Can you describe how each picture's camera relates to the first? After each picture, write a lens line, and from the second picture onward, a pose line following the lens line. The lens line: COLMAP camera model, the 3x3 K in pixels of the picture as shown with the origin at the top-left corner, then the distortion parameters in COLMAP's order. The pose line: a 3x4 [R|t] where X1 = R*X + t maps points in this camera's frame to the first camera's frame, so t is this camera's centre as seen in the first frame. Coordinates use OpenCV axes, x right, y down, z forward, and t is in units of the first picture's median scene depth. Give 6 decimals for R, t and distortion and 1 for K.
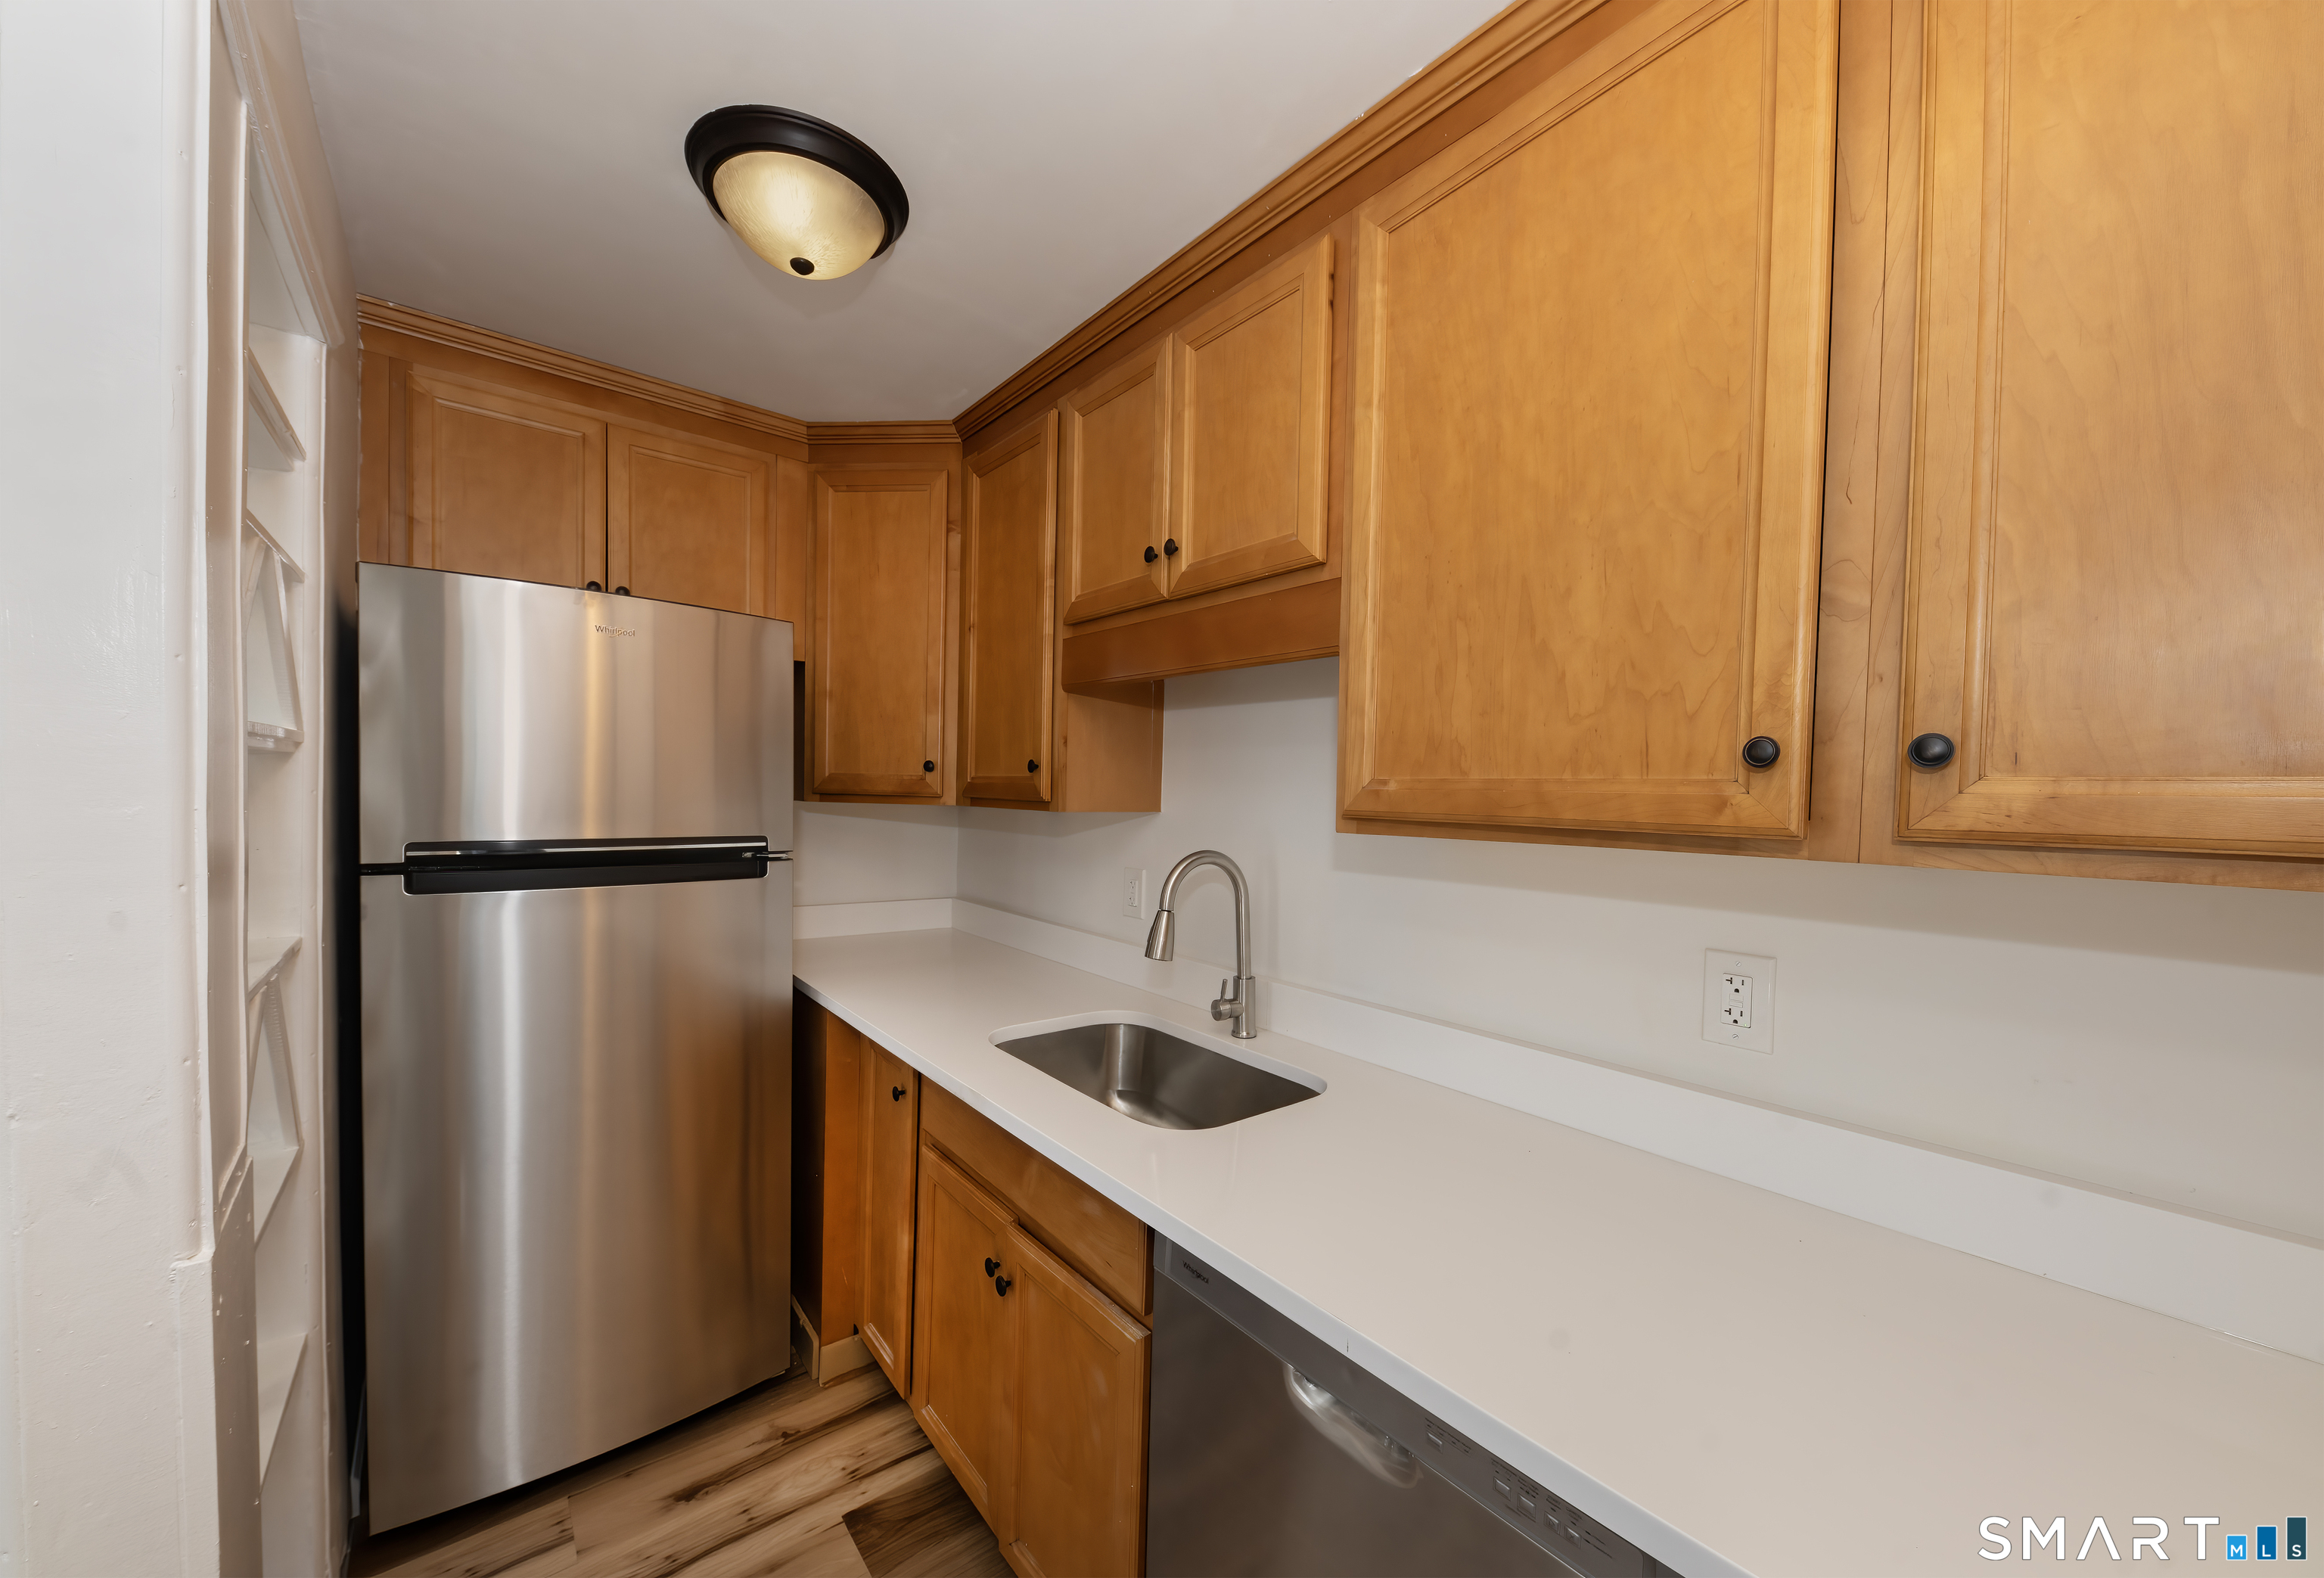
lens RADIAL K [[835.3, 0, 1153.6], [0, 835.3, 812.3], [0, 0, 1]] dist [0.000661, 0.000020]
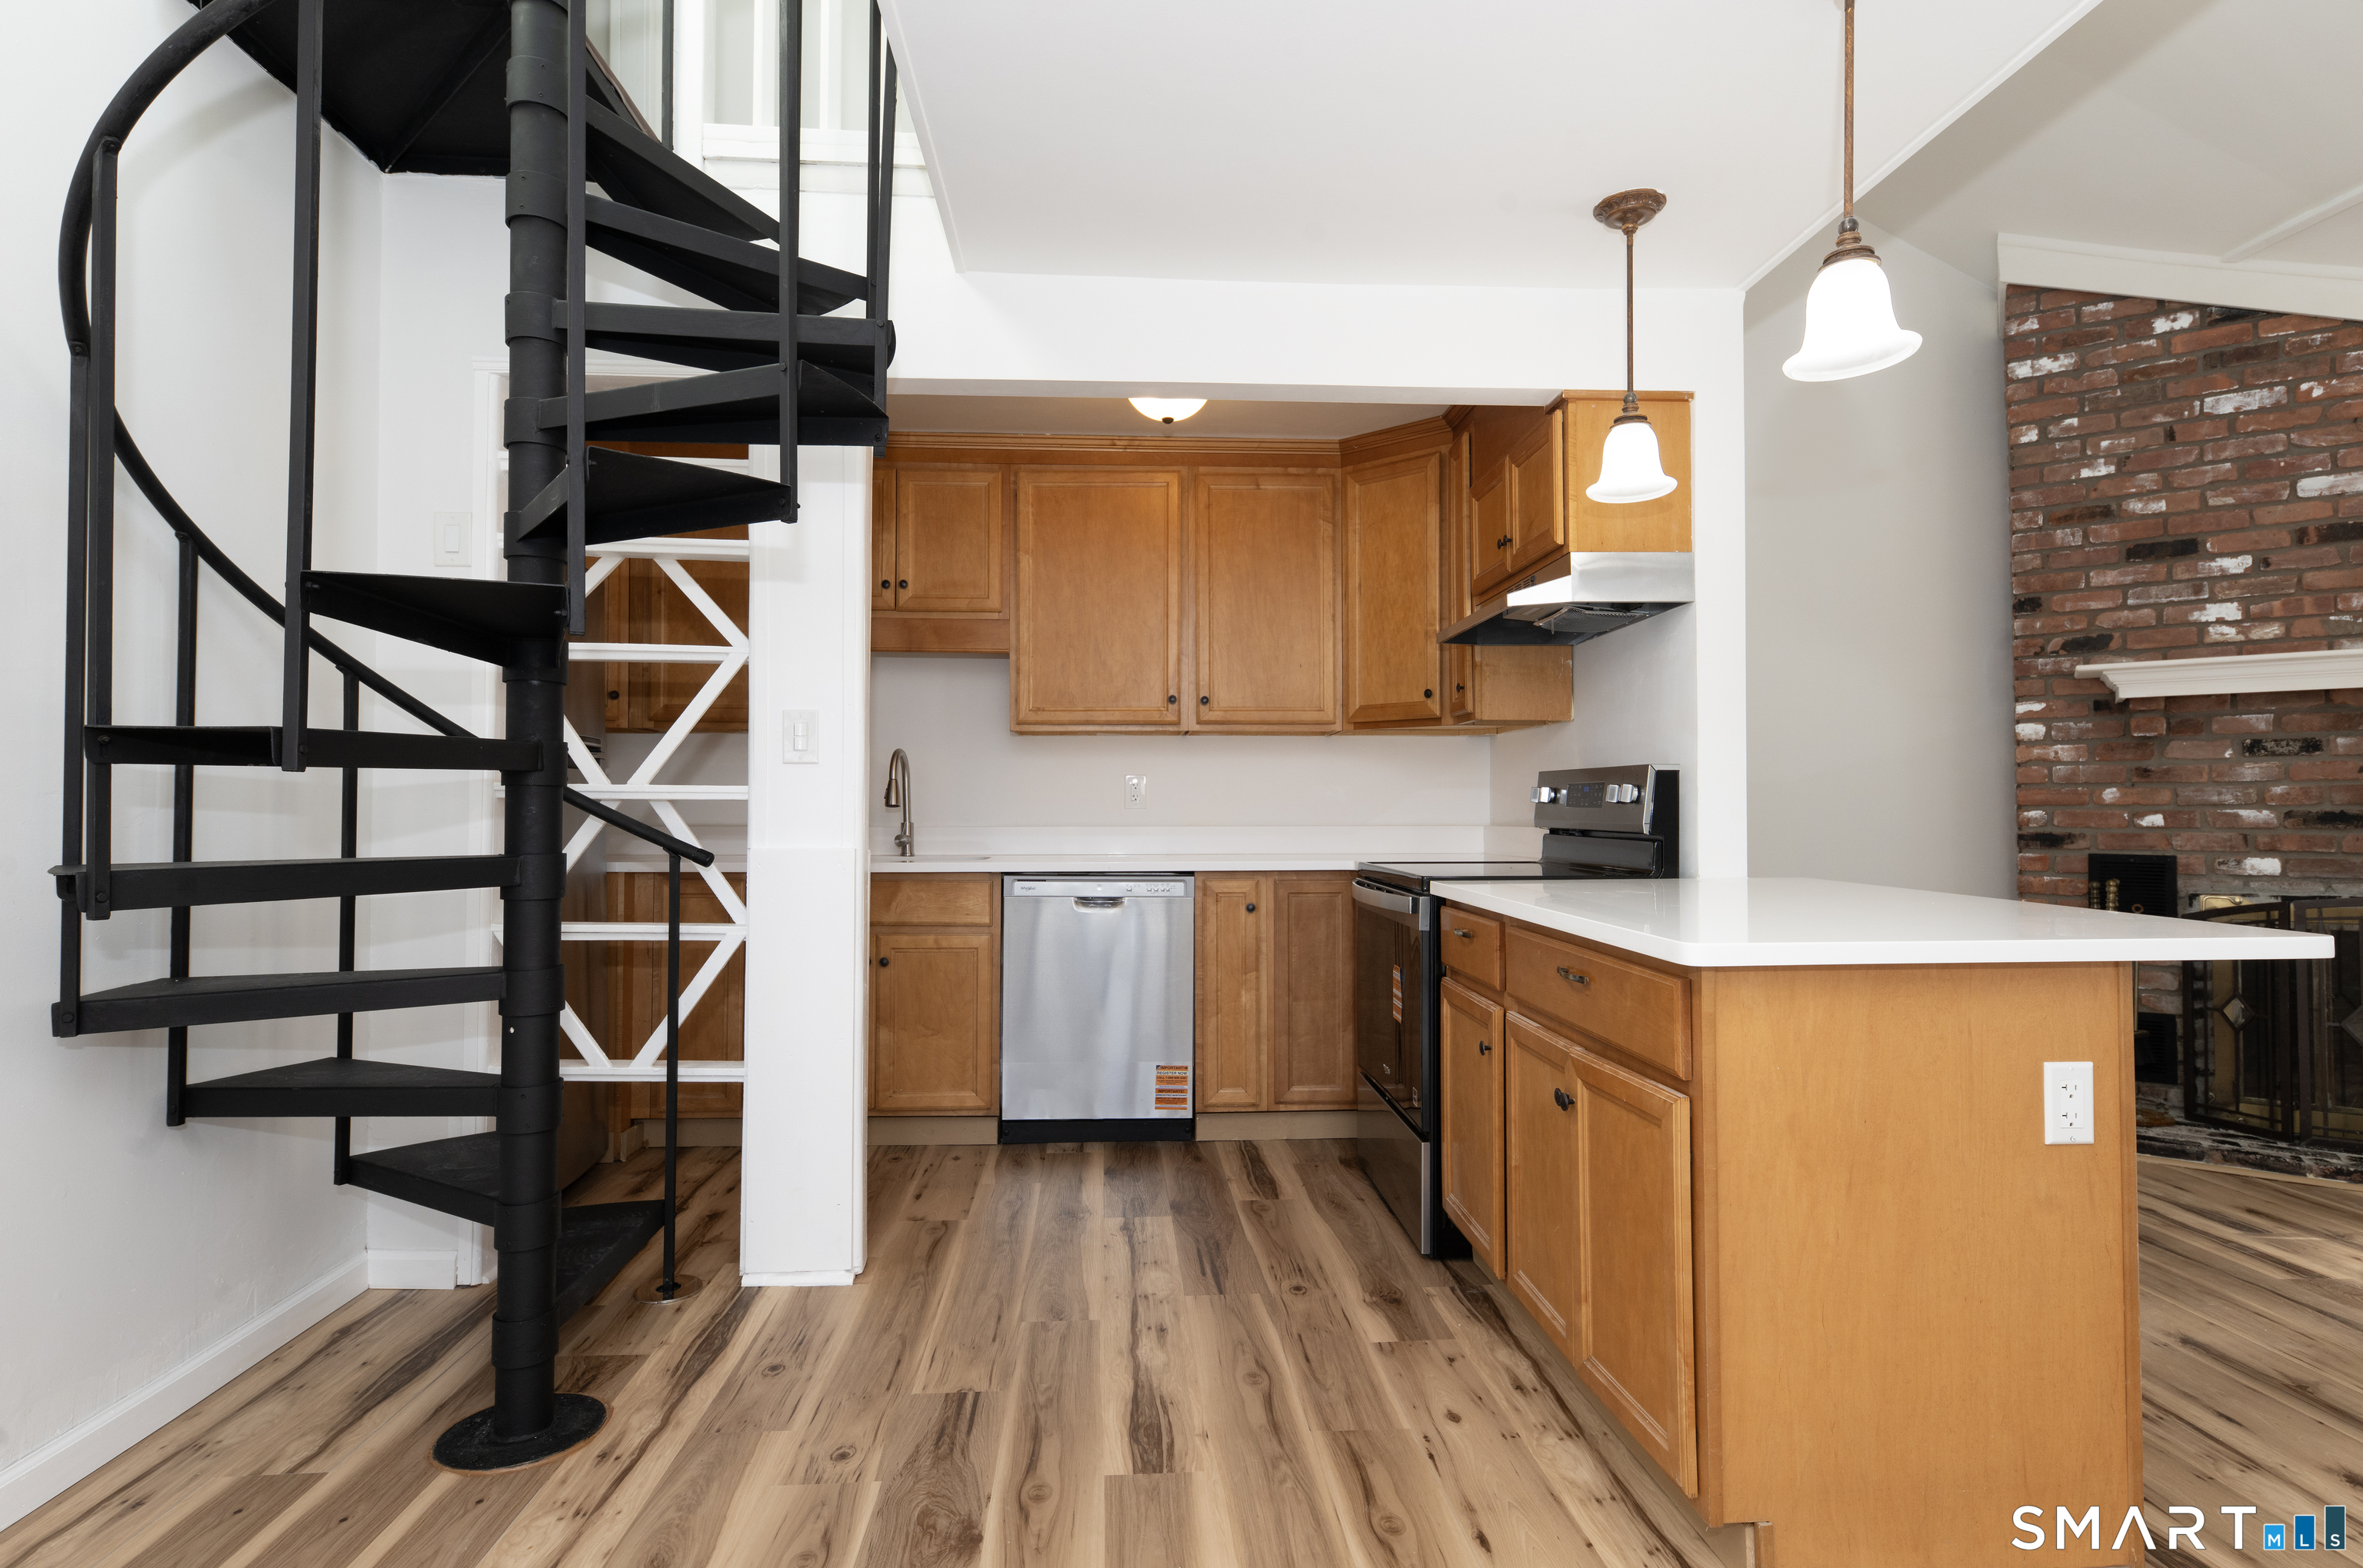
lens RADIAL K [[1211.0, 0, 1181.5], [0, 1211.0, 784.0], [0, 0, 1]] dist [0.014128, -0.001785]
pose [[0.579064, -0.008928, 0.815233, -1.555230], [0.034628, 0.999307, -0.013653, 0.162924], [-0.814546, 0.036135, 0.578972, -0.910431]]
